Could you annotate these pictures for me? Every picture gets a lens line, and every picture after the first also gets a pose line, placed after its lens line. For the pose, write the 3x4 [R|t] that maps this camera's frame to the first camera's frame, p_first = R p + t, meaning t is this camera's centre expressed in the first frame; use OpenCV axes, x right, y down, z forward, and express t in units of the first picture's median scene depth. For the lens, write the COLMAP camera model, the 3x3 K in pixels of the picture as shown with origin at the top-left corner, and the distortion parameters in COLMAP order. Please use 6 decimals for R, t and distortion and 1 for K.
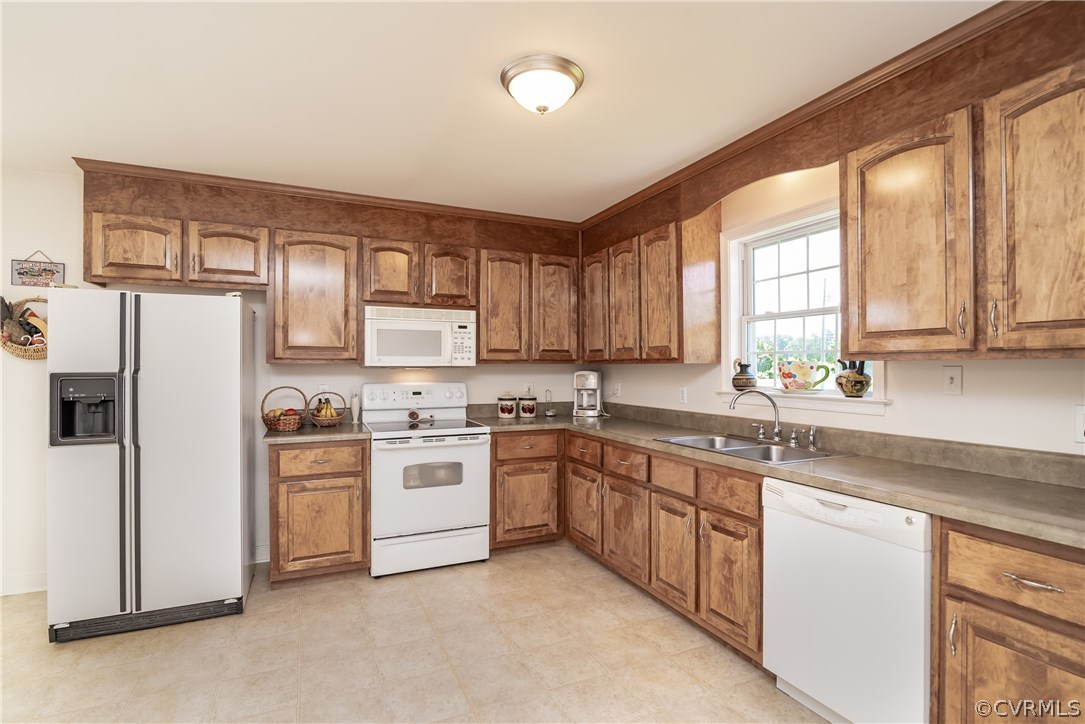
lens RADIAL K [[516.9, 0, 540.6], [0, 516.9, 363.5], [0, 0, 1]] dist [-0.020459, 0.001017]
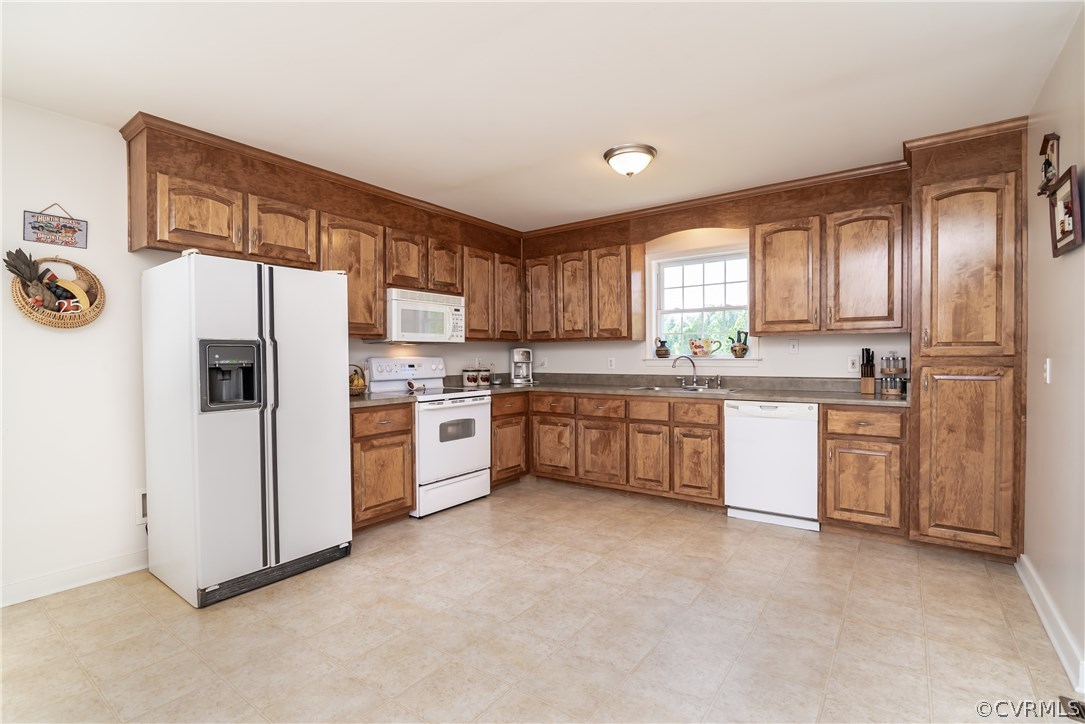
lens RADIAL K [[495.5, 0, 541.6], [0, 495.5, 362.7], [0, 0, 1]] dist [-0.019510, -0.001248]
pose [[0.874027, -0.012049, 0.485729, -0.691911], [0.002617, 0.999795, 0.020091, 0.038171], [-0.485871, -0.016289, 0.873879, -0.144081]]
